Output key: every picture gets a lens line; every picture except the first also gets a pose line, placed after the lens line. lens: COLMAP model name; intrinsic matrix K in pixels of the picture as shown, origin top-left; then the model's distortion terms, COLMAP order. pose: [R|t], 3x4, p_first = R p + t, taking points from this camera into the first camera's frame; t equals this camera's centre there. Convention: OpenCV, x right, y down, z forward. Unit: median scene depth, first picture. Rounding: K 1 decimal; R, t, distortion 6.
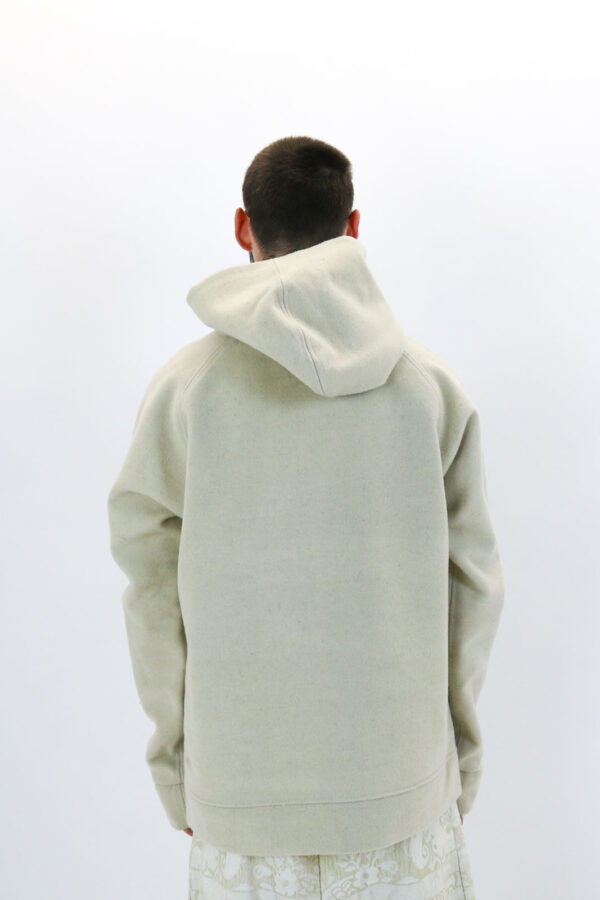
lens RADIAL K [[648.5, 0, 300.0], [0, 648.5, 450.0], [0, 0, 1]] dist [-0.003820, -0.001371]
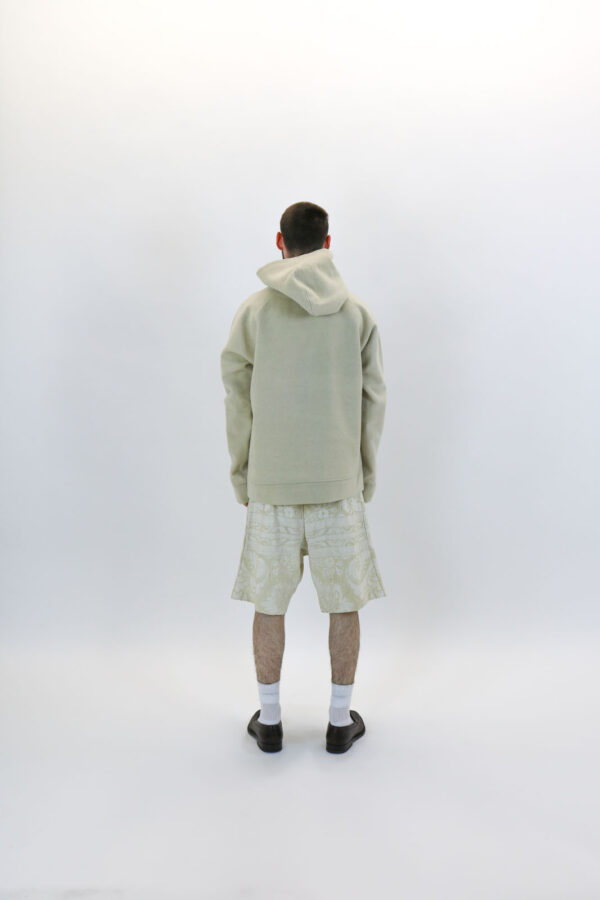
lens RADIAL K [[648.5, 0, 300.0], [0, 648.5, 450.0], [0, 0, 1]] dist [-0.003820, -0.001371]
pose [[0.998790, 0.031047, 0.038139, -0.086499], [-0.034253, 0.995665, 0.086480, 0.204756], [-0.035289, -0.087682, 0.995523, -1.435402]]
